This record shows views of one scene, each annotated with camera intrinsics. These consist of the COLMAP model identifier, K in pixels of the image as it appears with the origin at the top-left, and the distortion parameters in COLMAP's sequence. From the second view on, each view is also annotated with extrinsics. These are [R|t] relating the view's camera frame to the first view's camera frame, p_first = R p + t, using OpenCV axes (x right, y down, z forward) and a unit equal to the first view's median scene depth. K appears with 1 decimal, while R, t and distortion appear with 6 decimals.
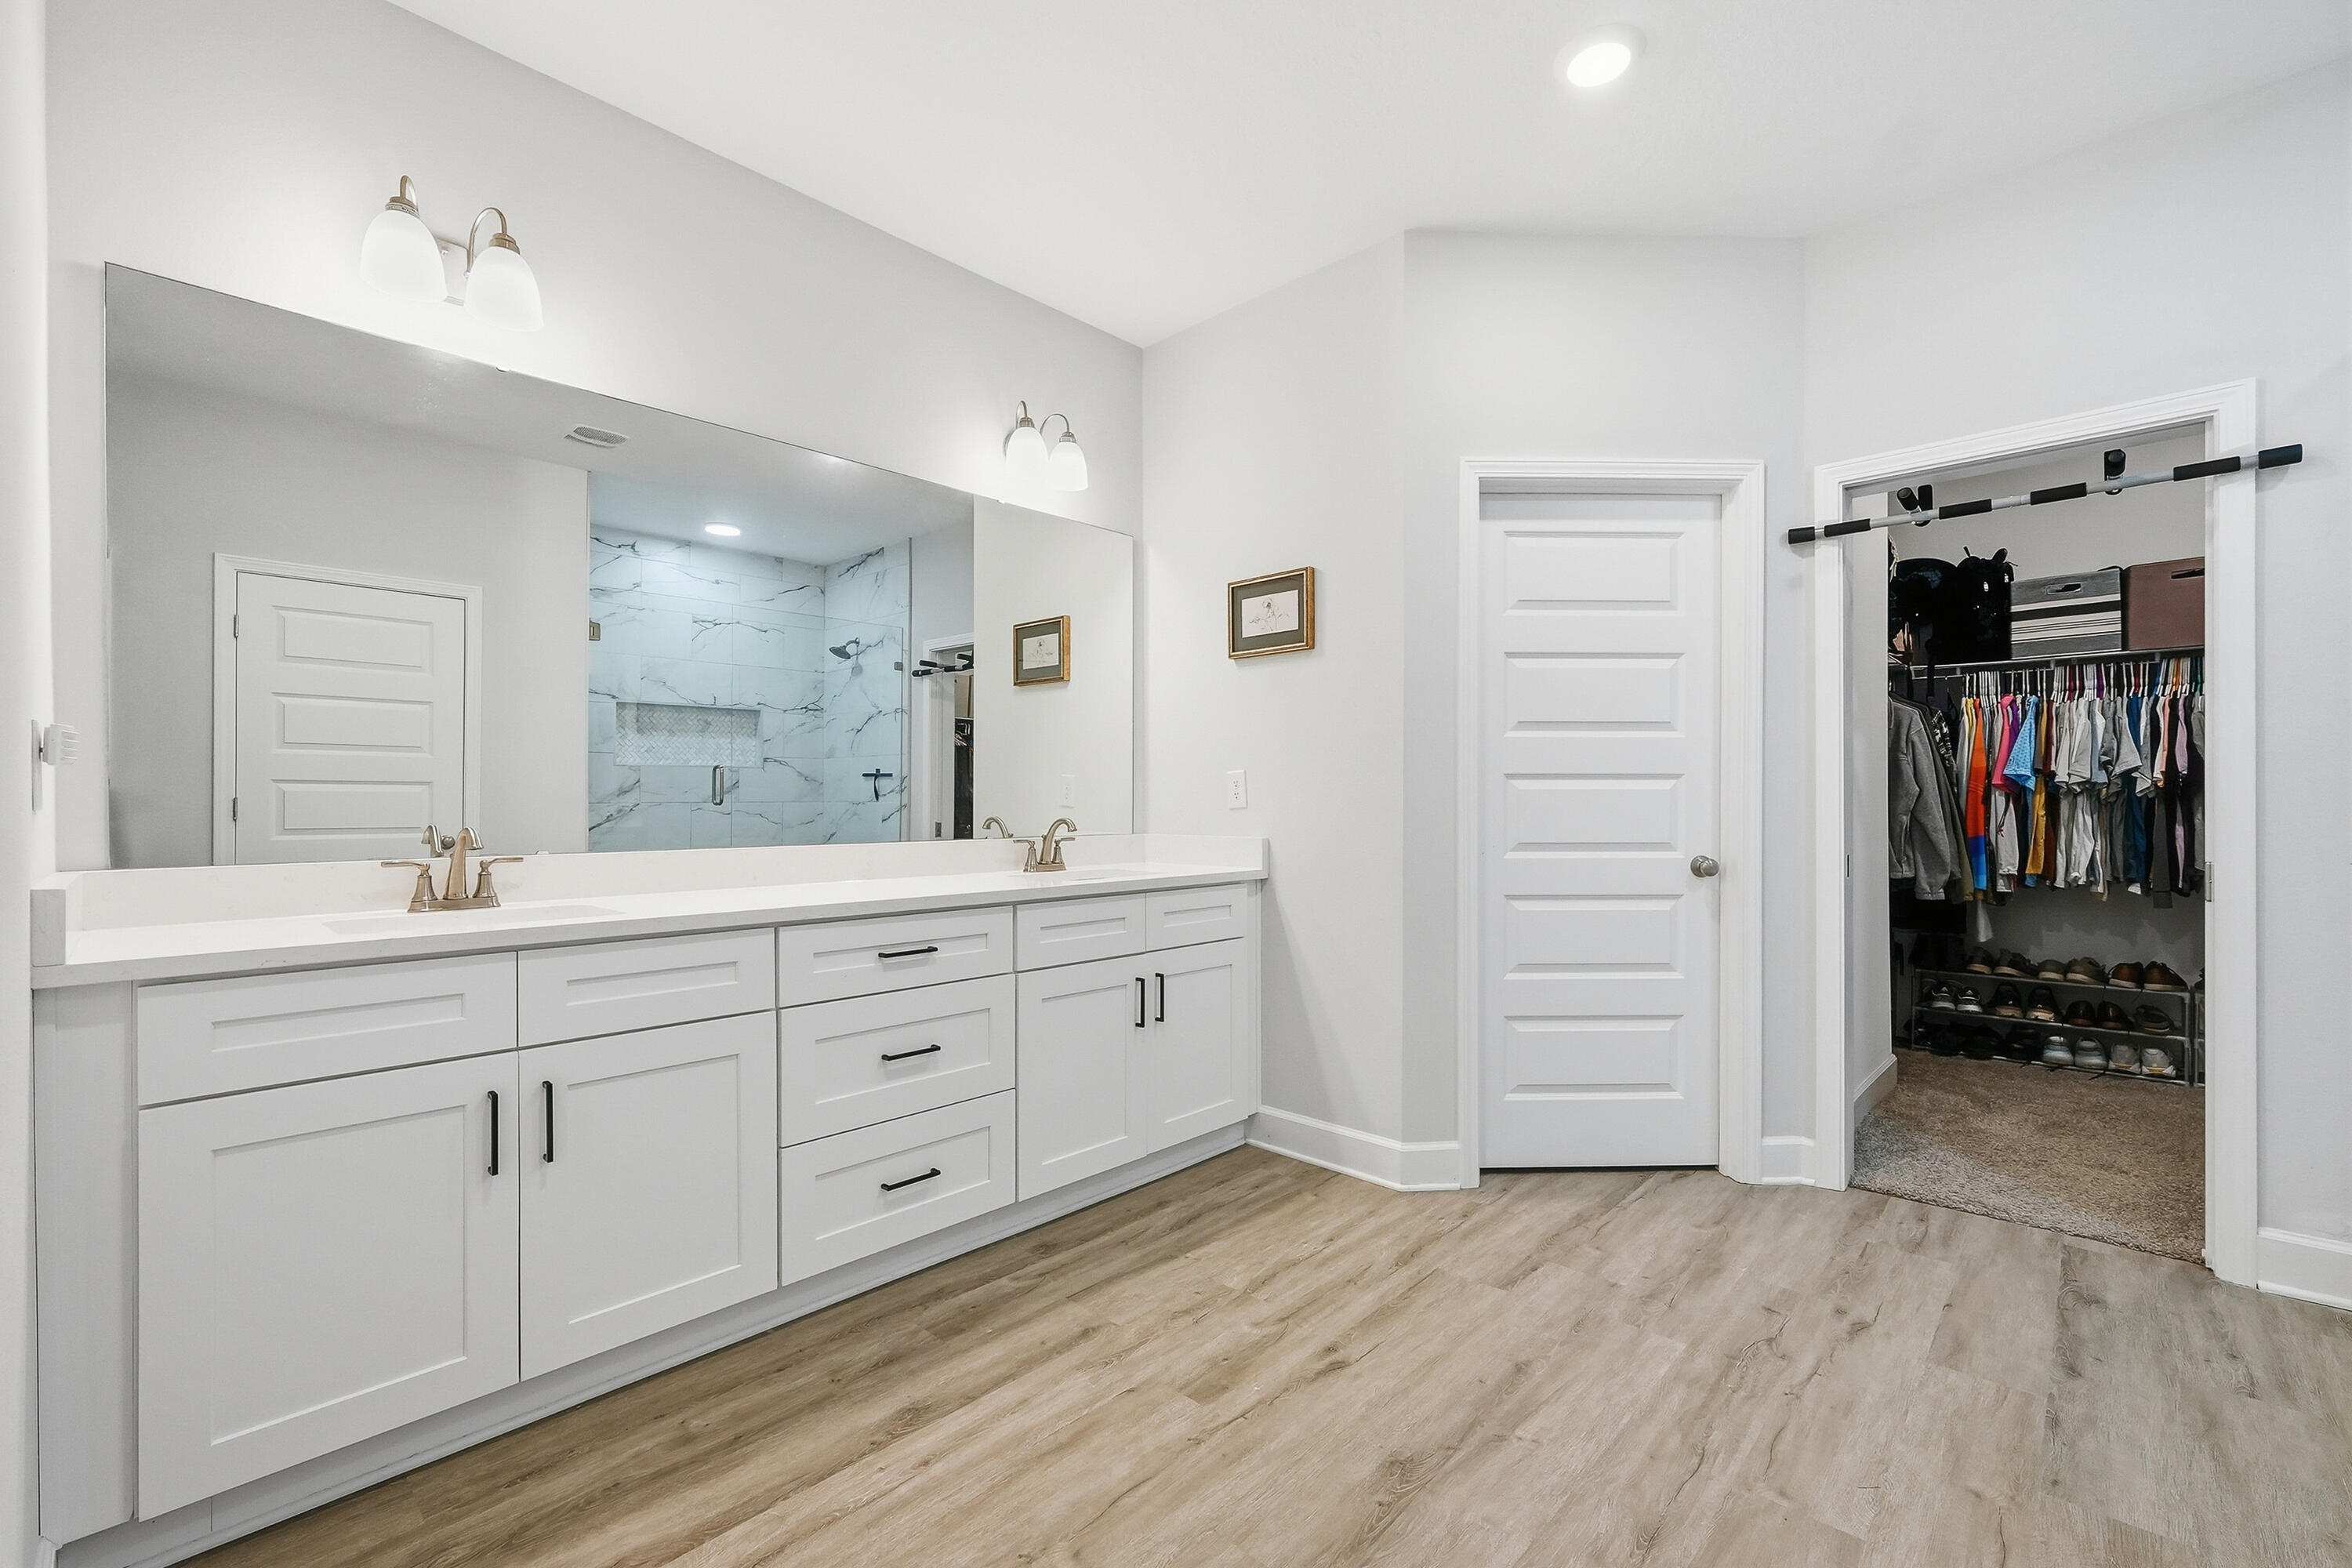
lens RADIAL K [[985.1, 0, 1162.8], [0, 985.1, 808.7], [0, 0, 1]] dist [-0.001982, 0.000487]
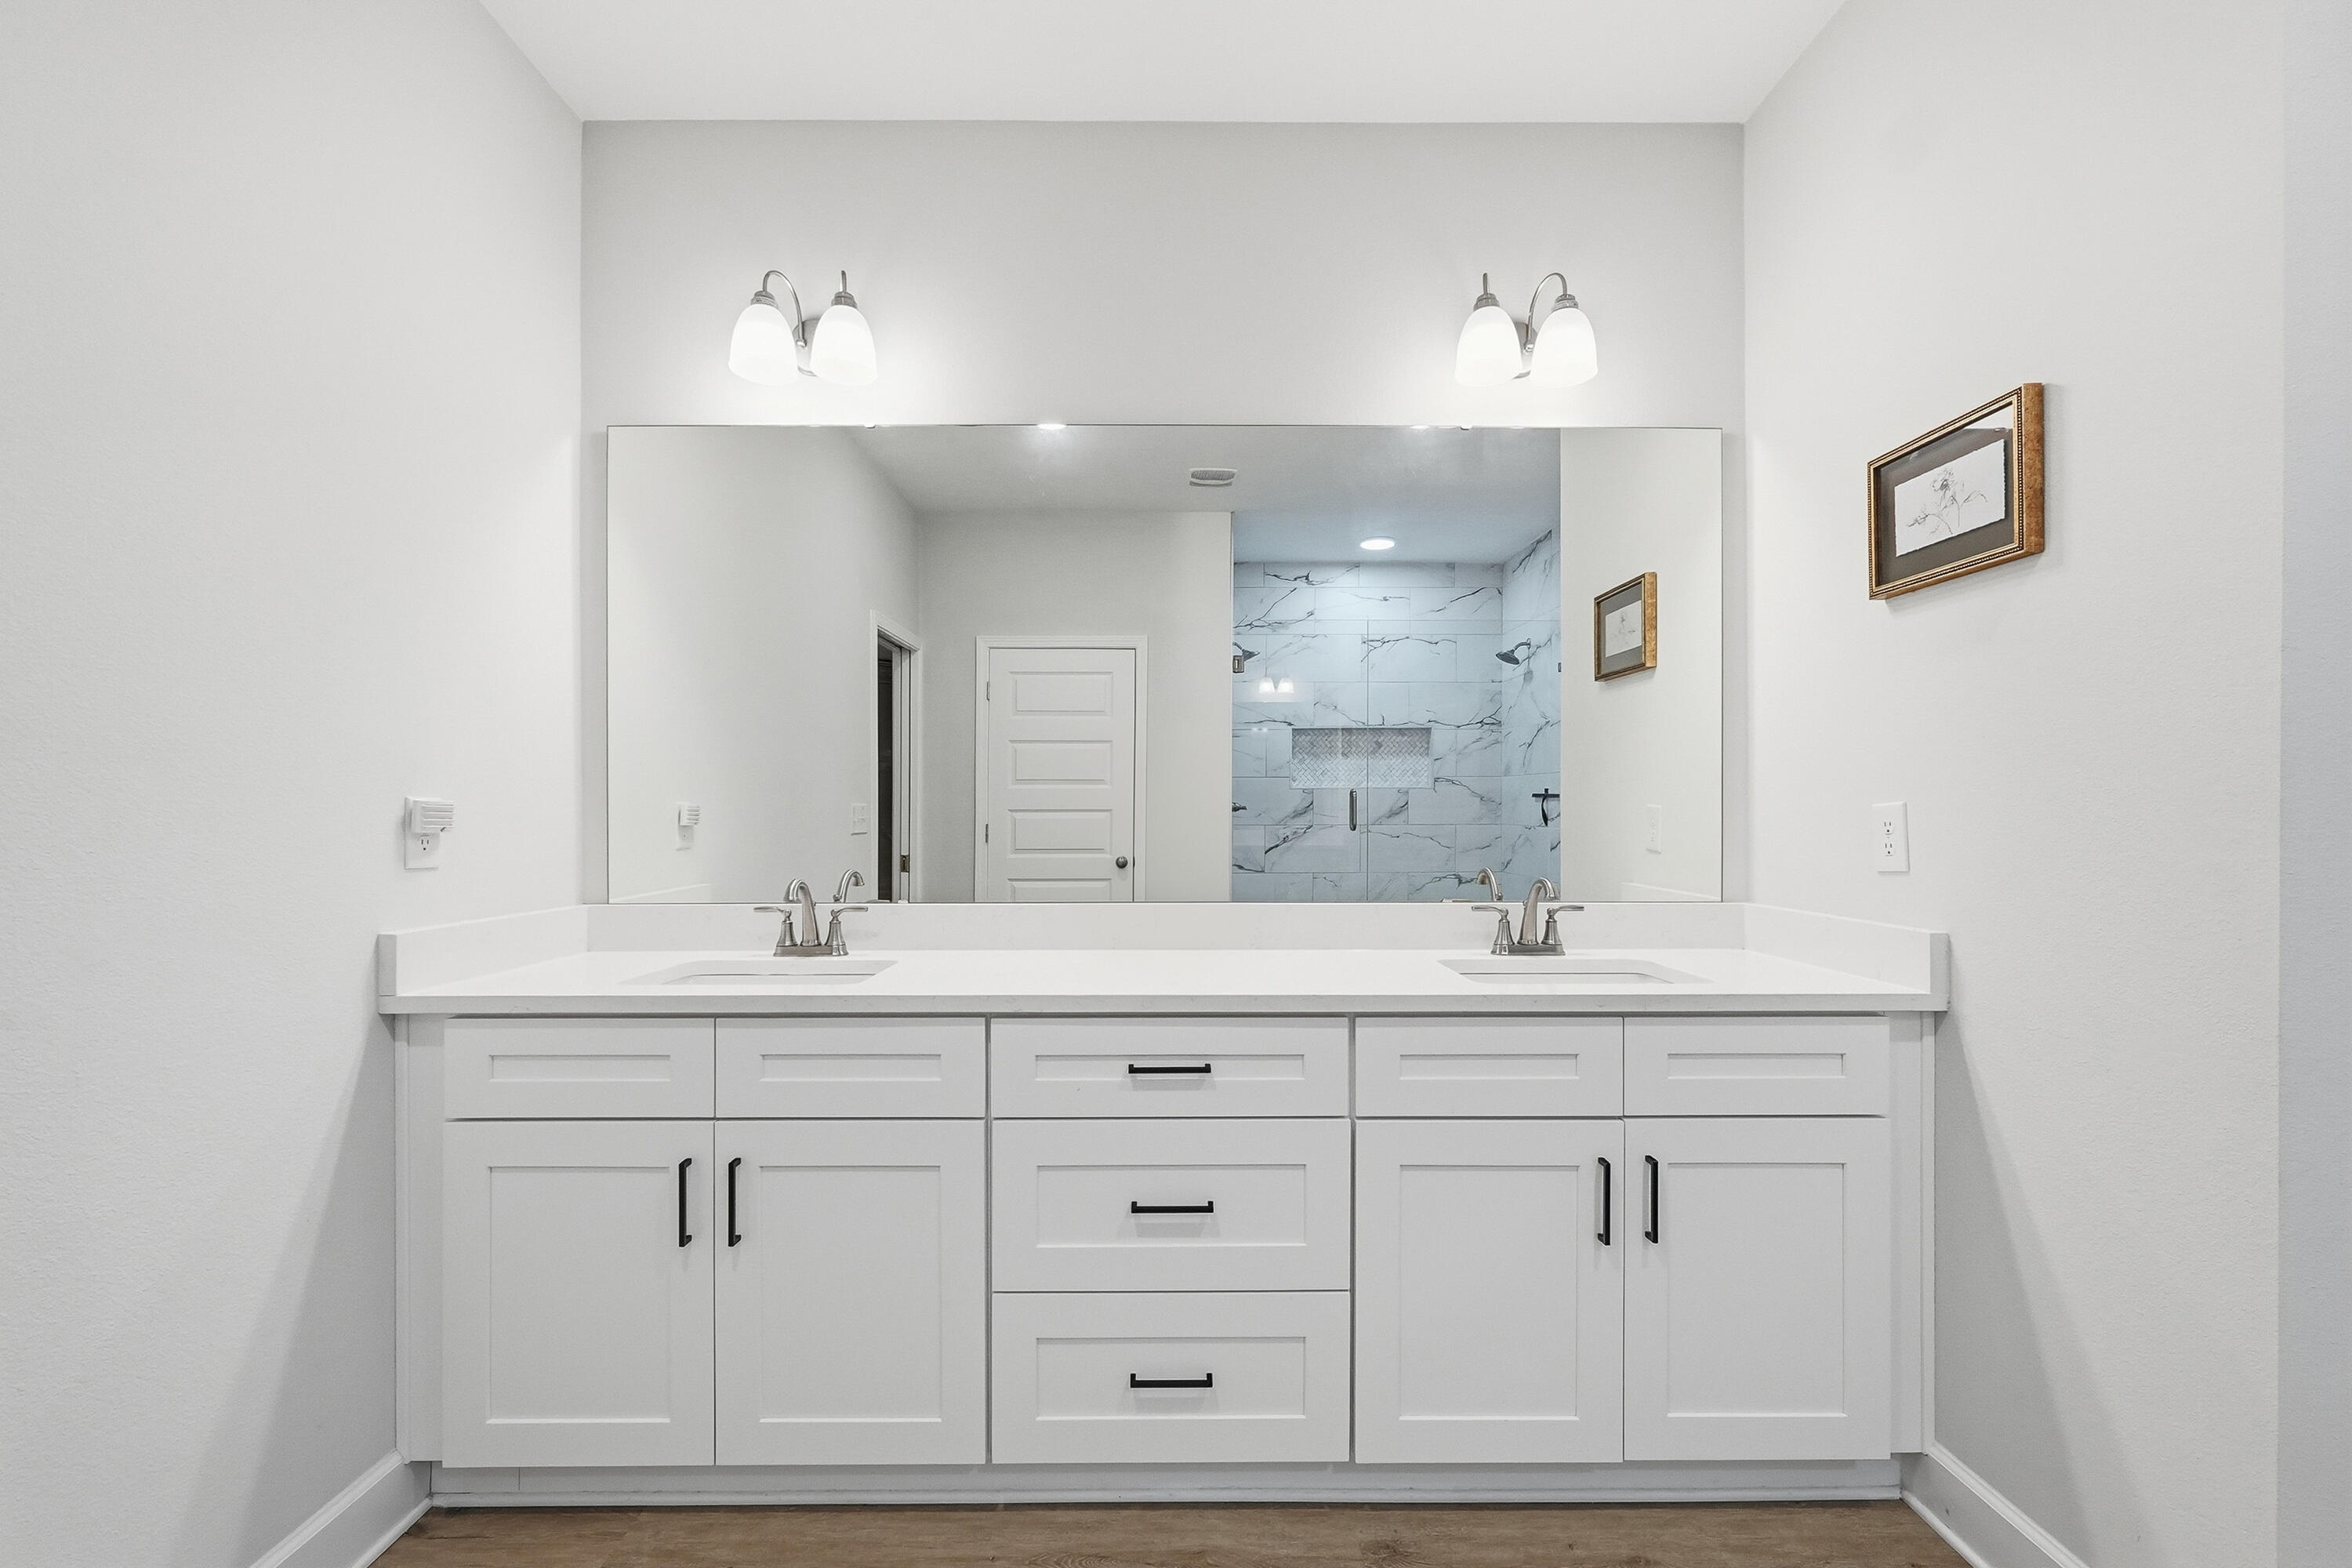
lens RADIAL K [[985.1, 0, 1172.1], [0, 985.1, 812.8], [0, 0, 1]] dist [-0.001982, 0.000487]
pose [[0.703594, 0.001244, -0.710601, 0.291668], [-0.004924, 0.999983, -0.003126, -0.046989], [0.710585, 0.005698, 0.703588, 0.535447]]
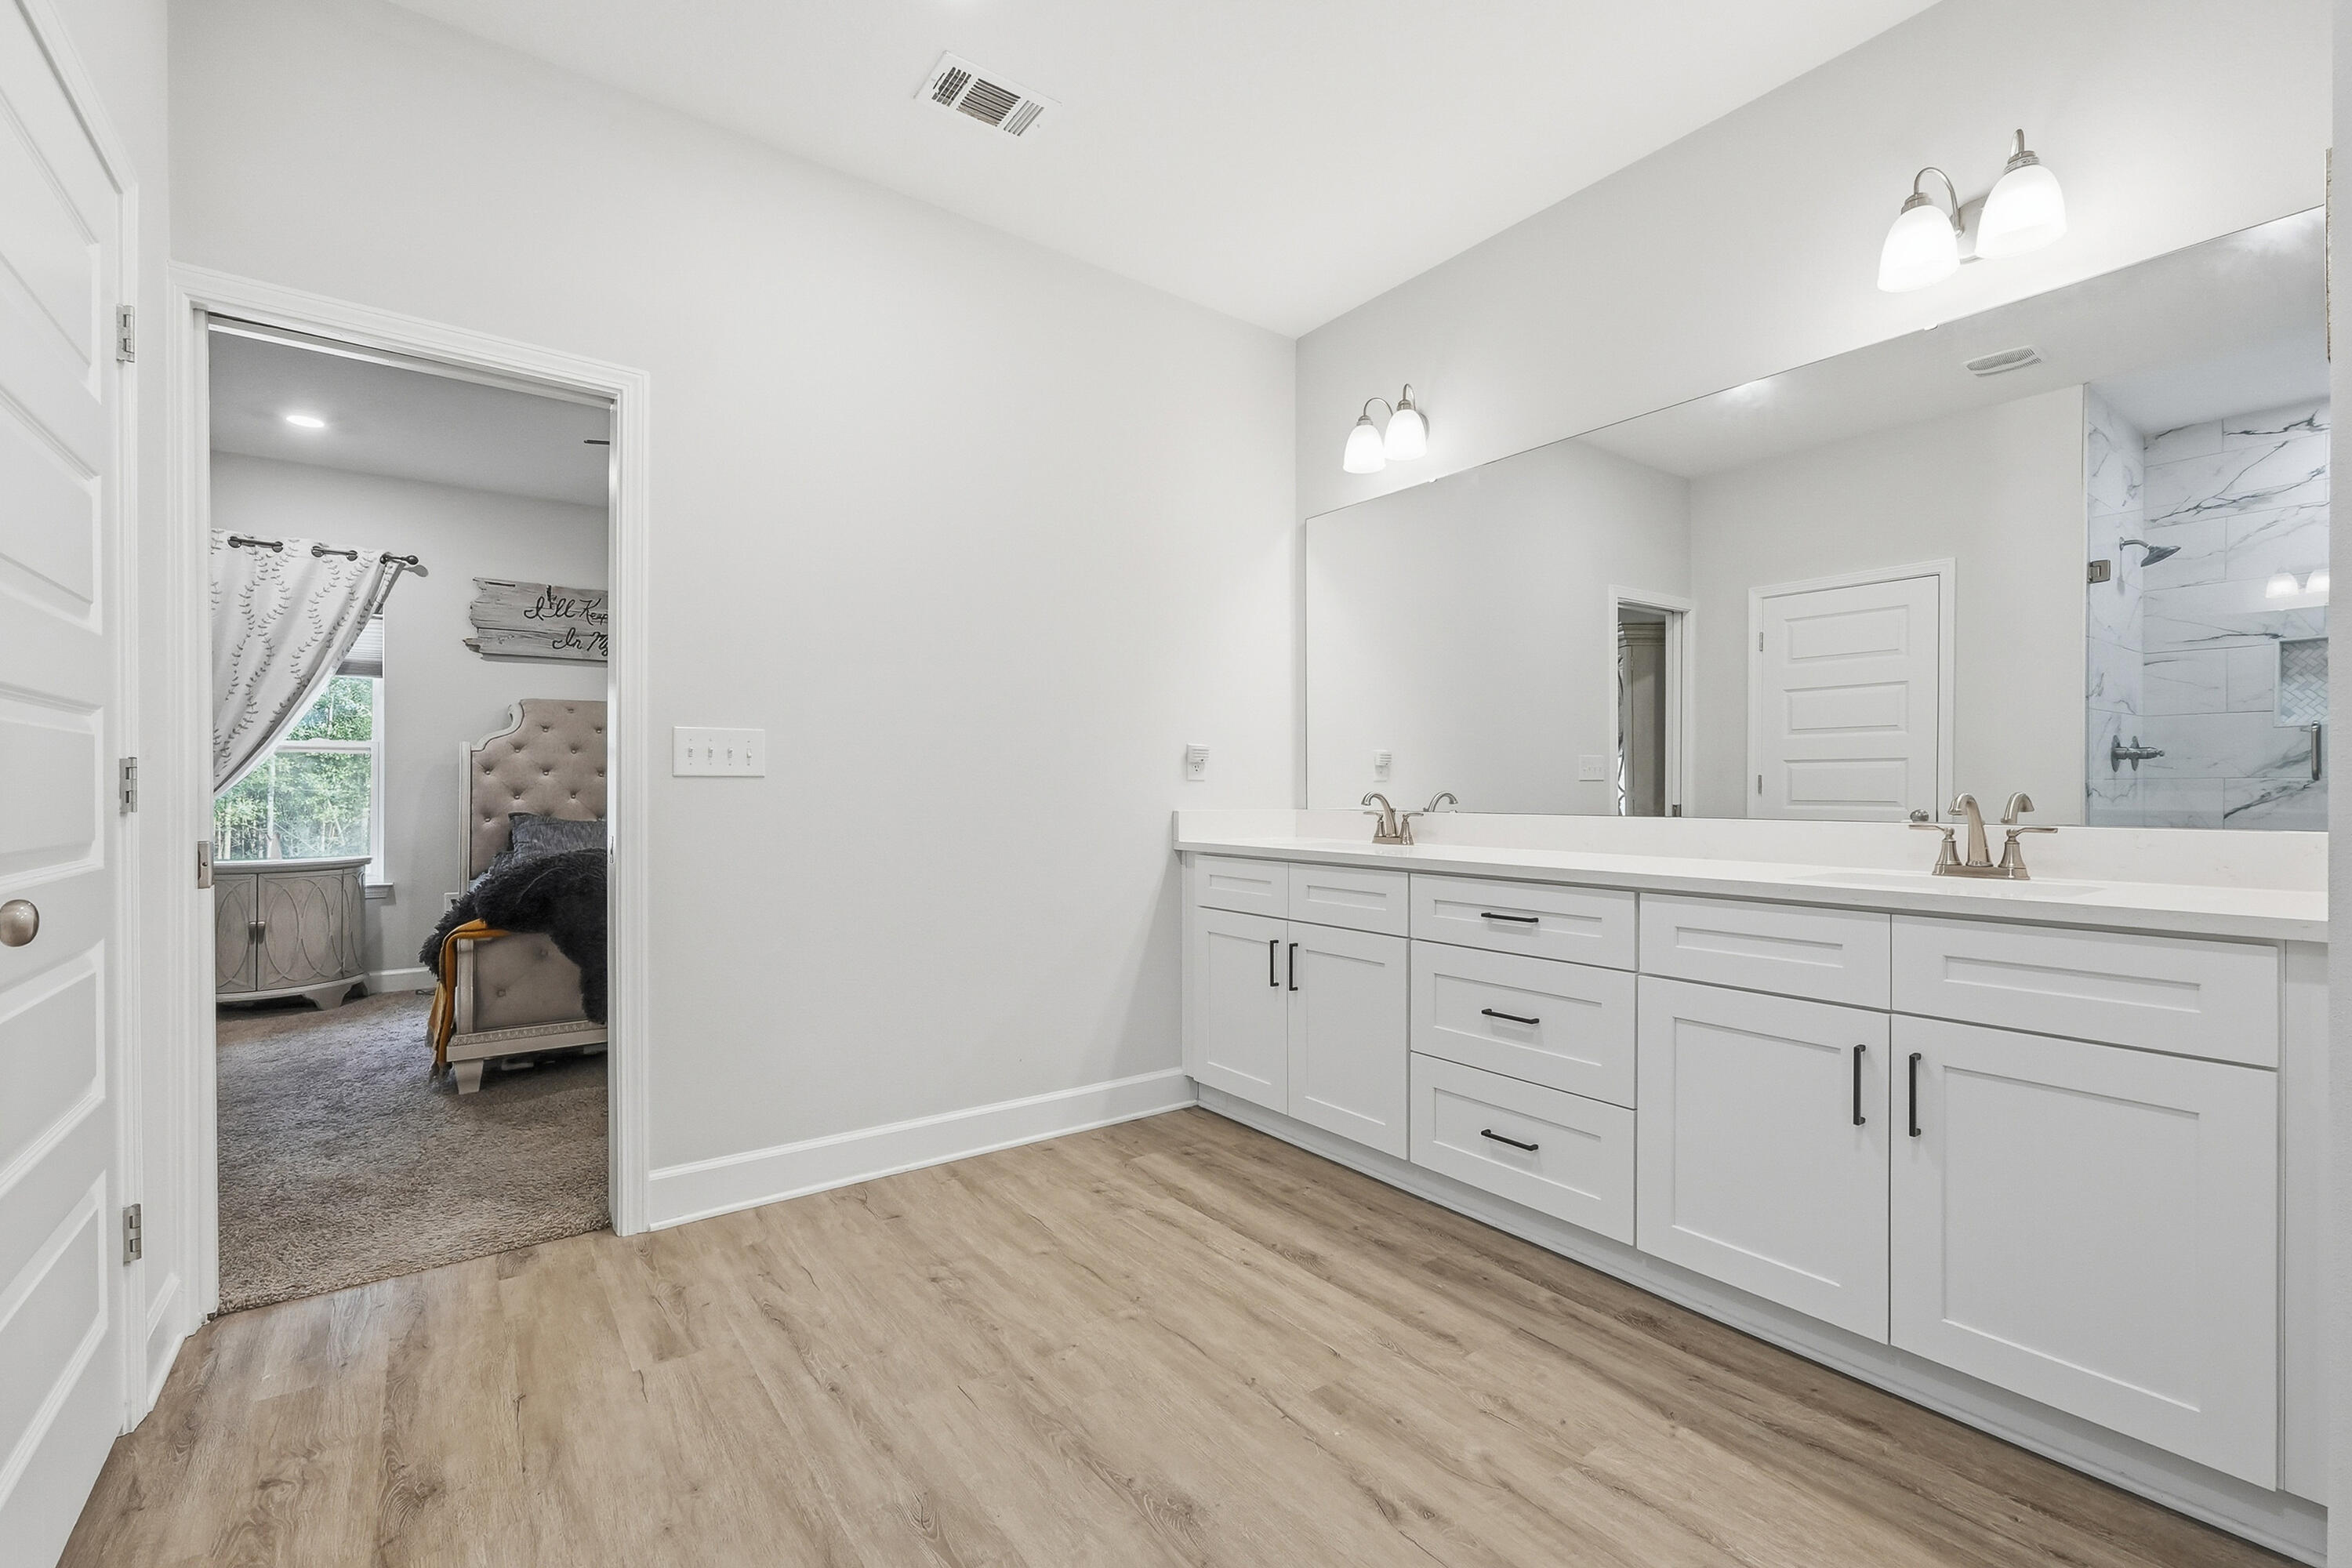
lens RADIAL K [[985.1, 0, 1183.4], [0, 985.1, 789.5], [0, 0, 1]] dist [-0.001982, 0.000487]
pose [[-0.146885, 0.002900, -0.989149, 0.891489], [-0.005201, 0.999980, 0.003704, 0.011316], [0.989140, 0.005689, -0.146867, 0.899931]]
